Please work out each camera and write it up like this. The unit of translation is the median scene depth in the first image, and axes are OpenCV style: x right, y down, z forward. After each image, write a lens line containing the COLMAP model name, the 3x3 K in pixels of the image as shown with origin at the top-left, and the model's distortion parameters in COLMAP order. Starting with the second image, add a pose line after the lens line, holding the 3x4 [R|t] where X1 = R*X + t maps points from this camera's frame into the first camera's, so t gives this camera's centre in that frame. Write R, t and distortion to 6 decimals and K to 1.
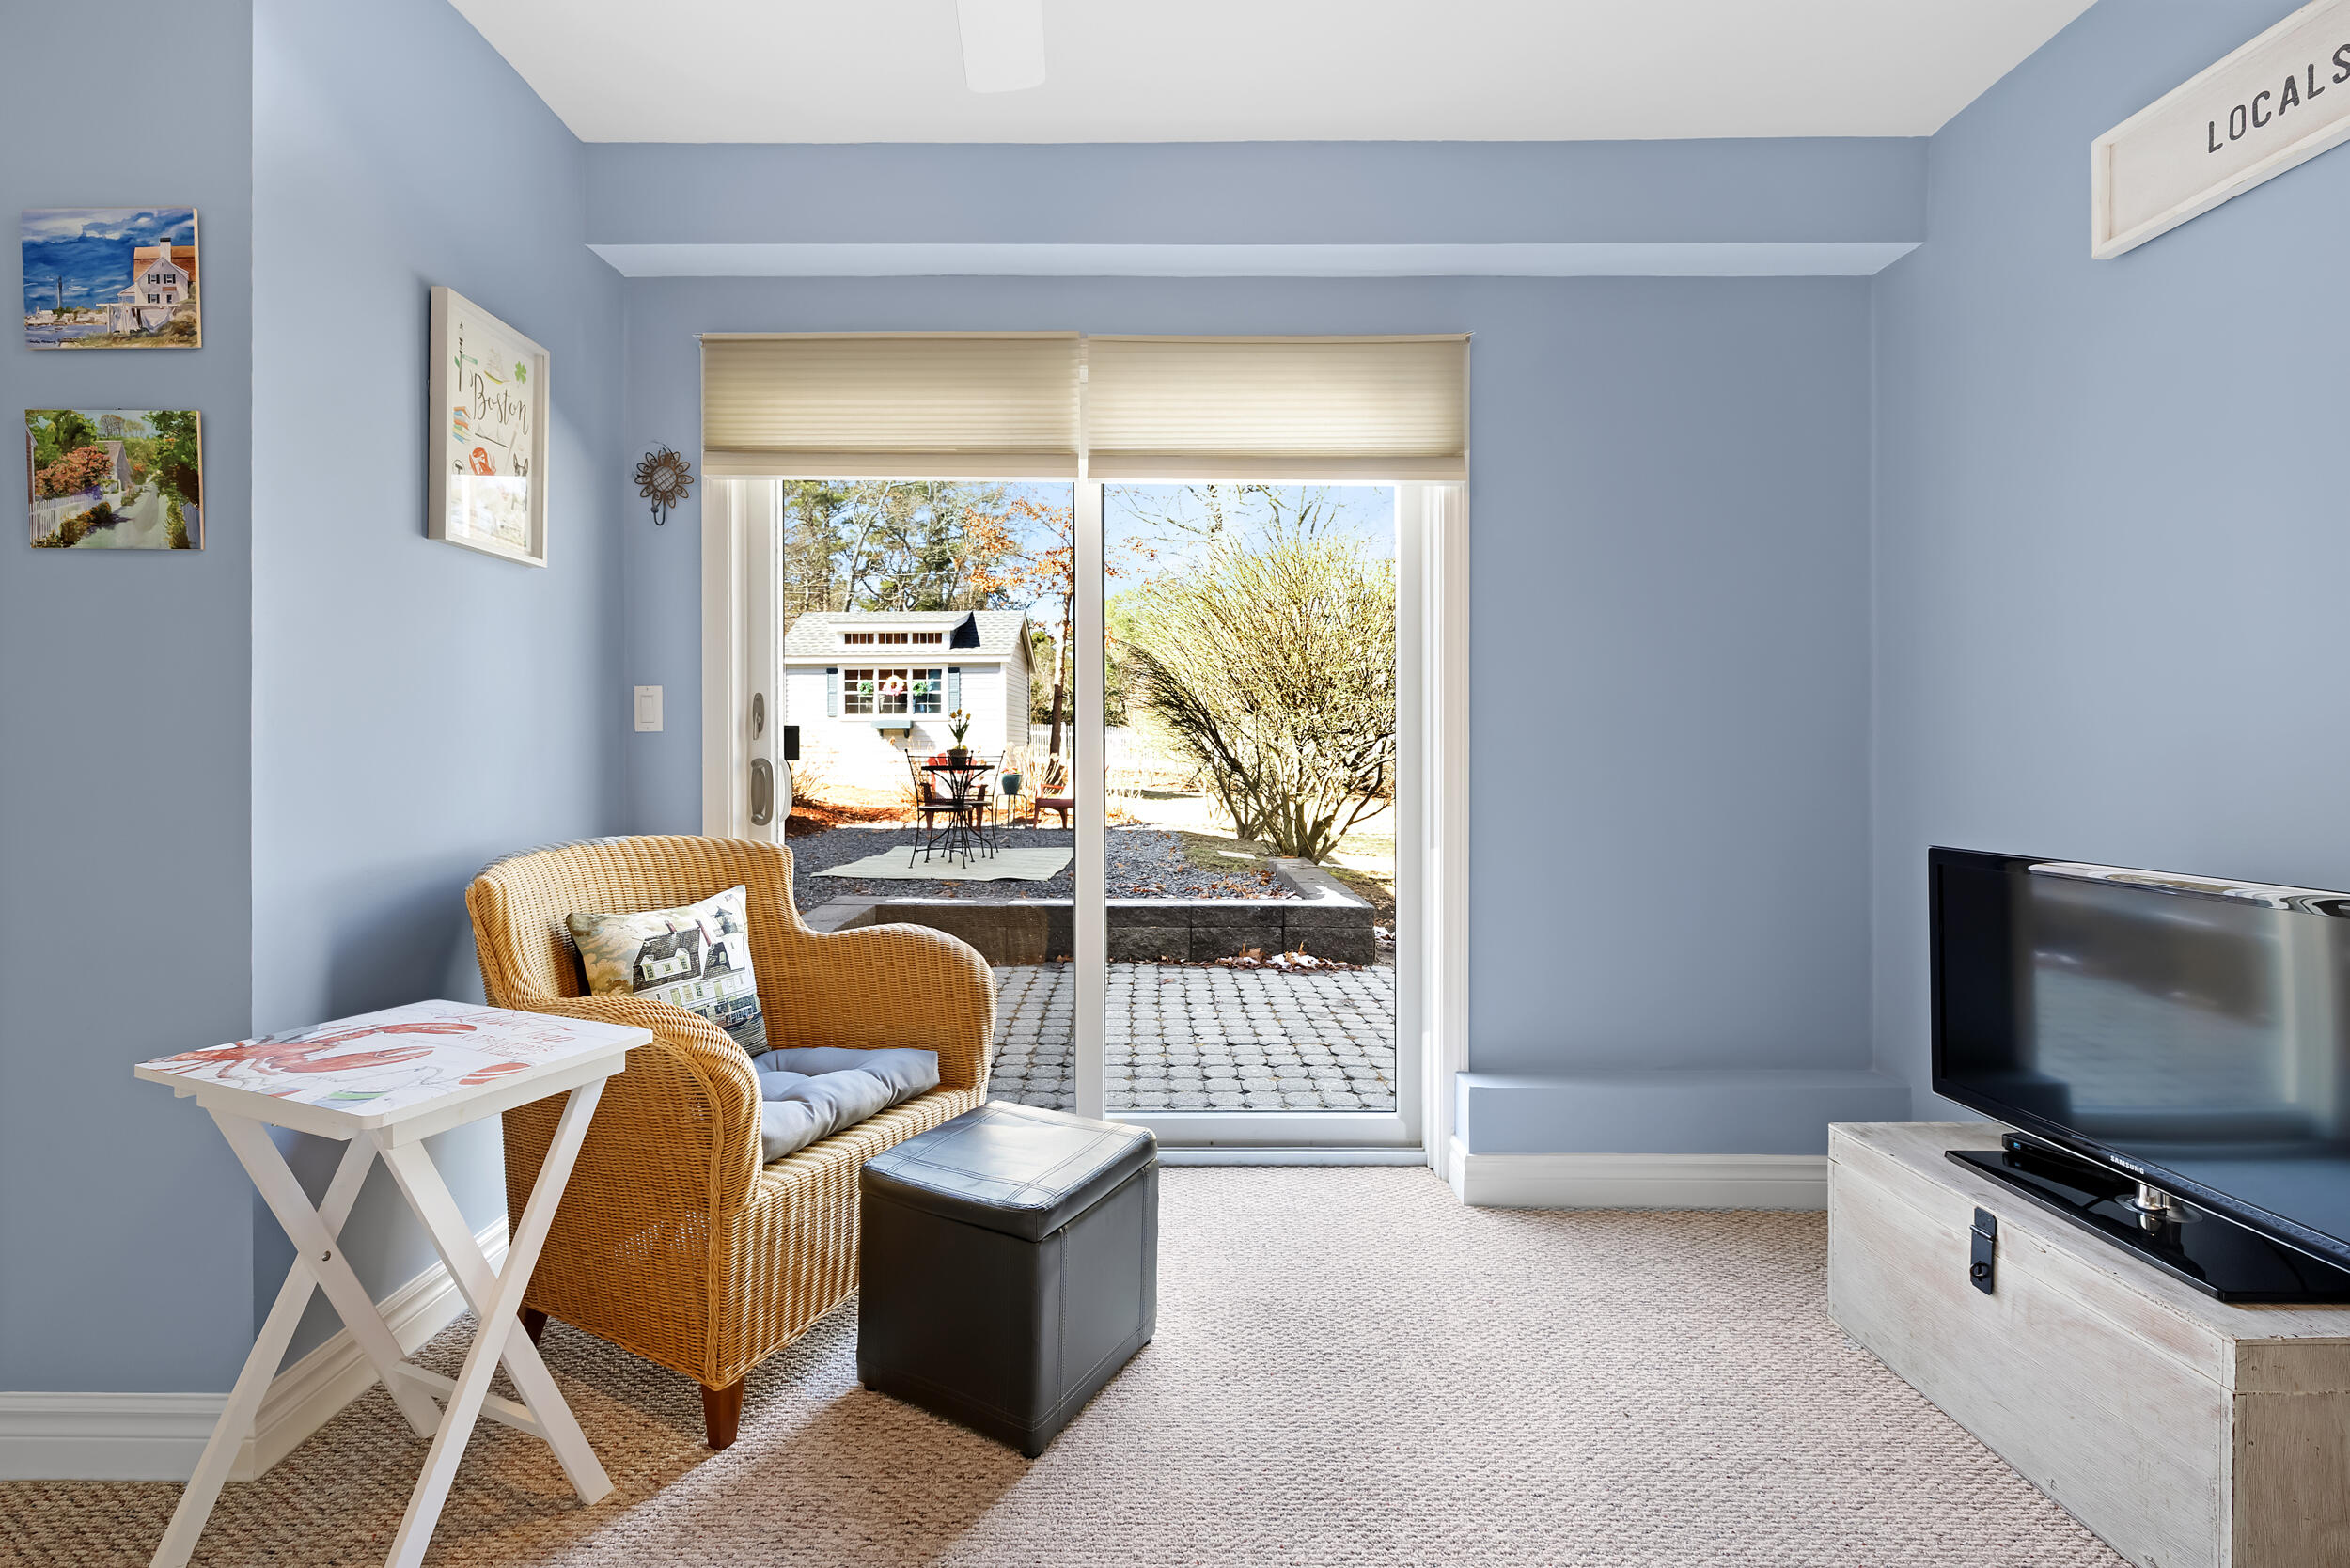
lens RADIAL K [[1003.8, 0, 1161.7], [0, 1003.8, 751.1], [0, 0, 1]] dist [-0.001472, -0.000392]
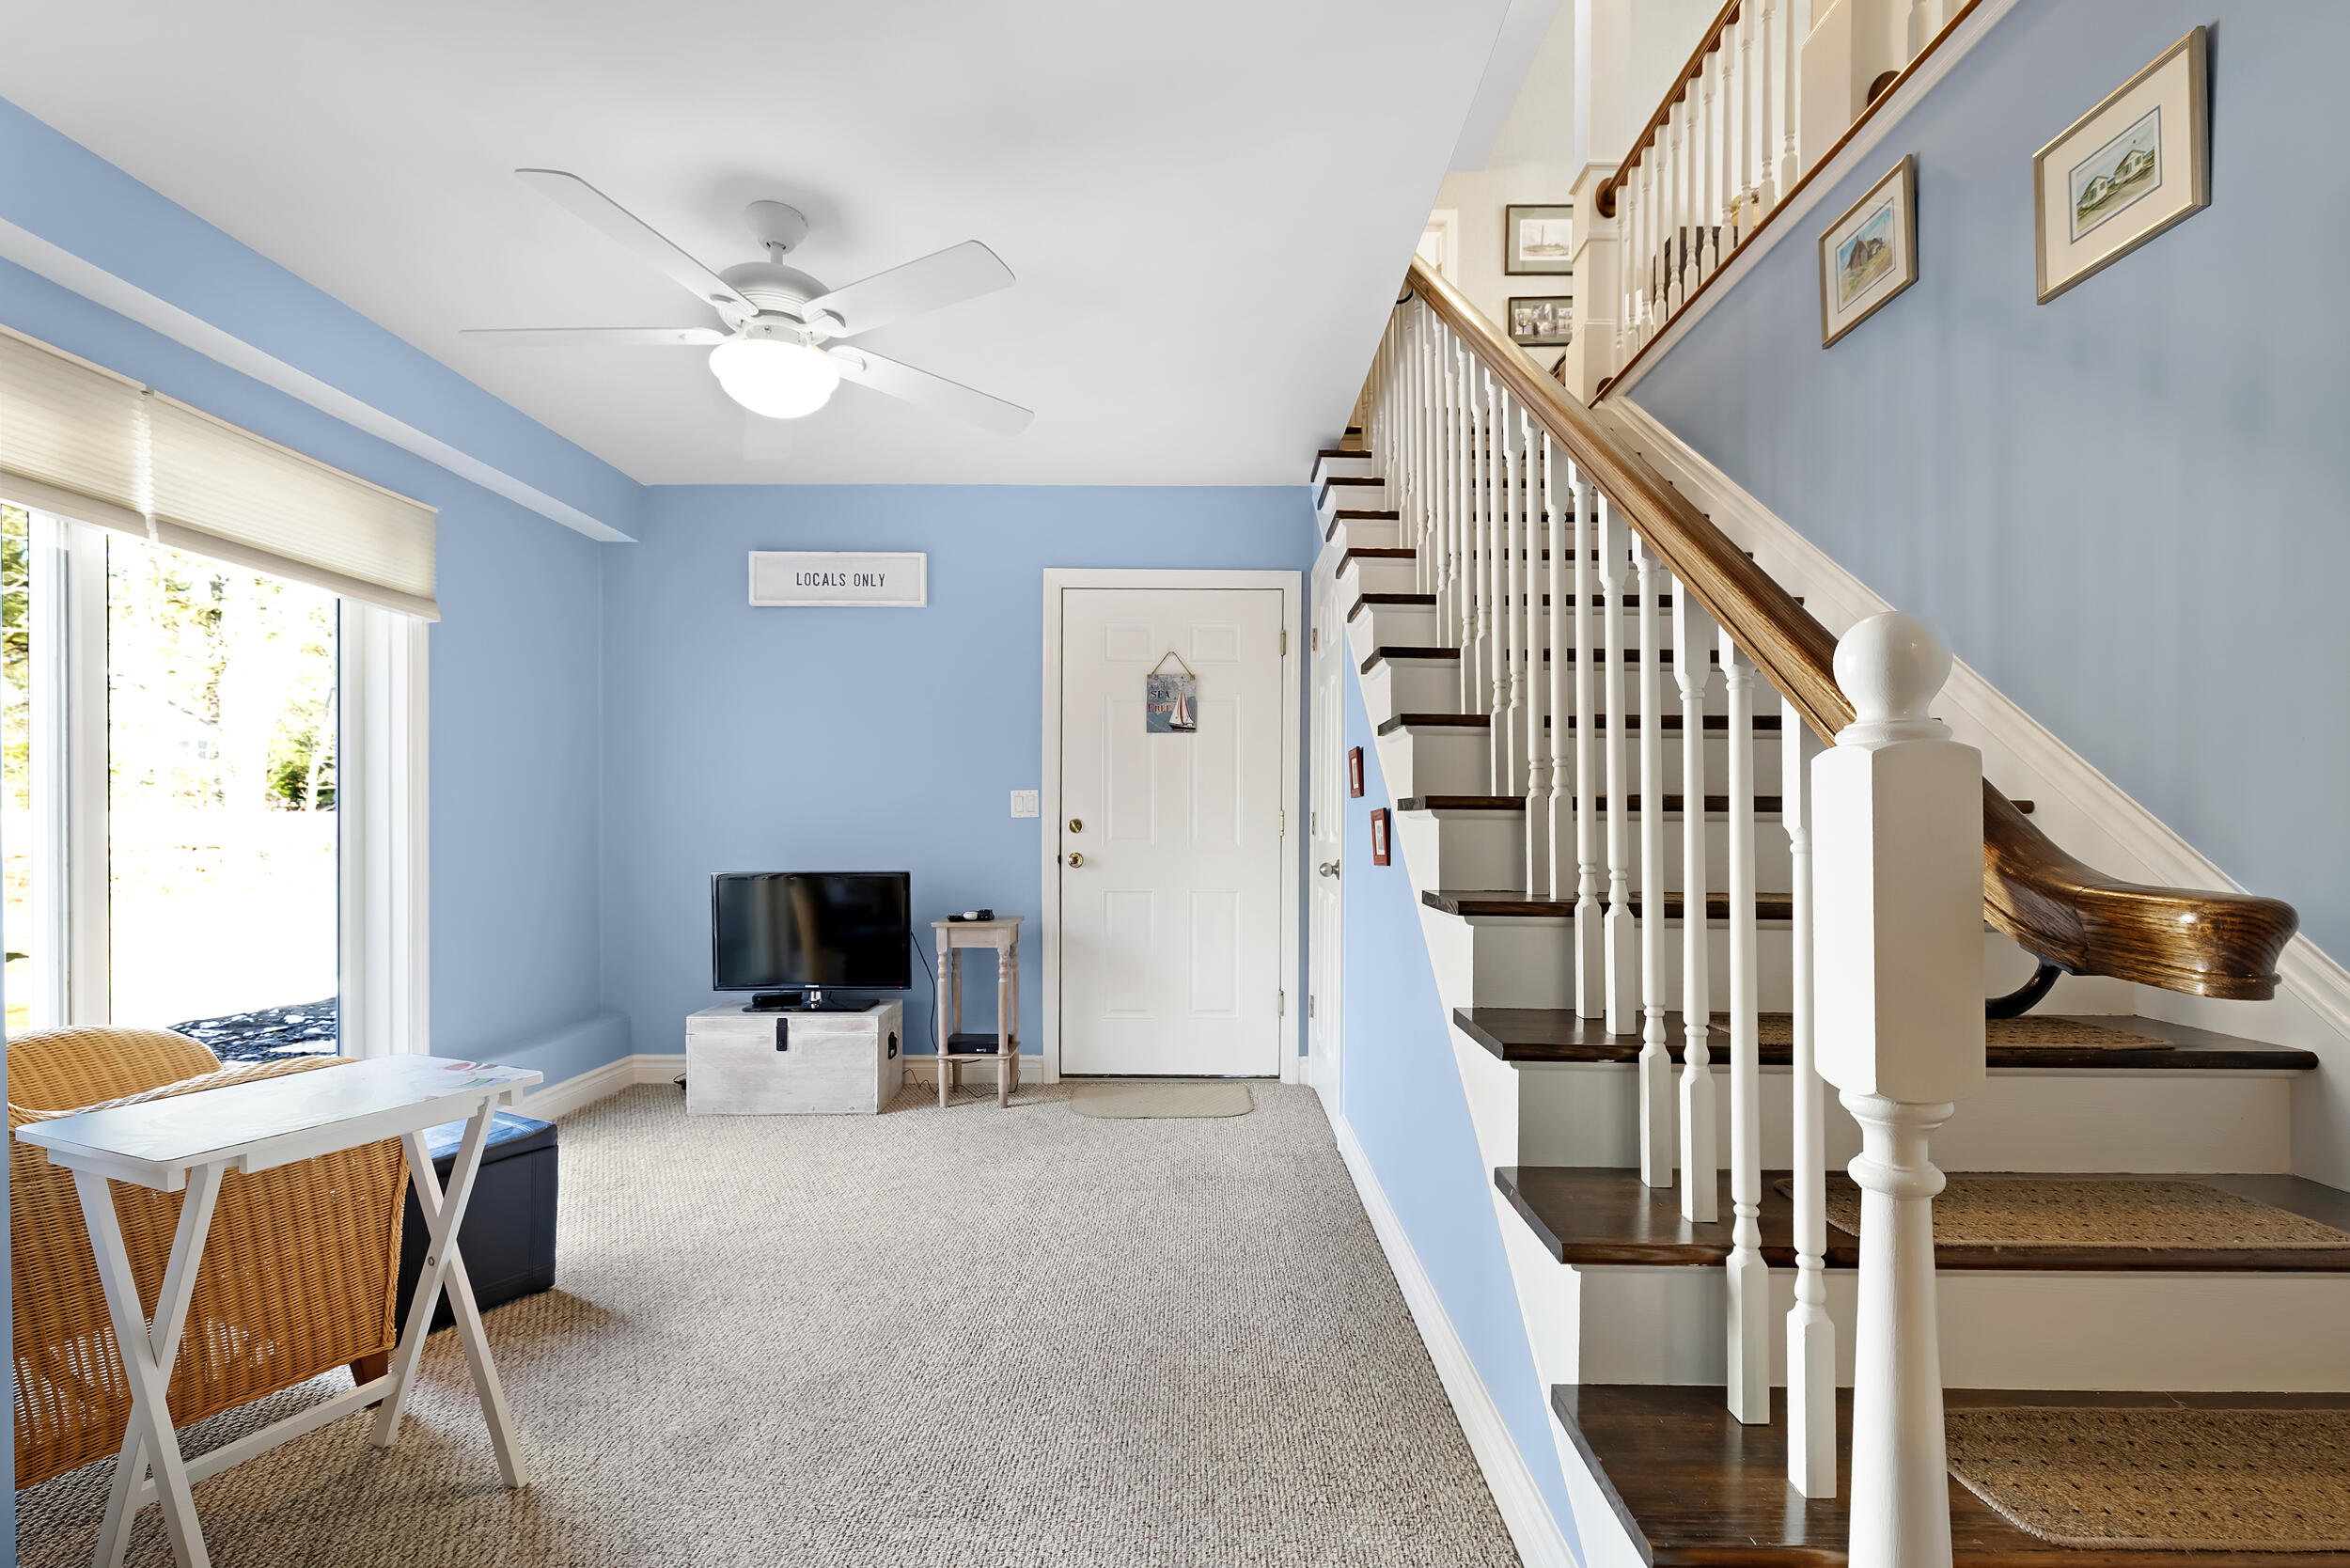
lens RADIAL K [[1003.8, 0, 1180.5], [0, 1003.8, 821.2], [0, 0, 1]] dist [-0.001472, -0.000392]
pose [[0.014322, 0.000597, 0.999897, -1.482896], [0.000922, 0.999999, -0.000610, -0.008122], [-0.999897, 0.000931, 0.014321, 0.012084]]
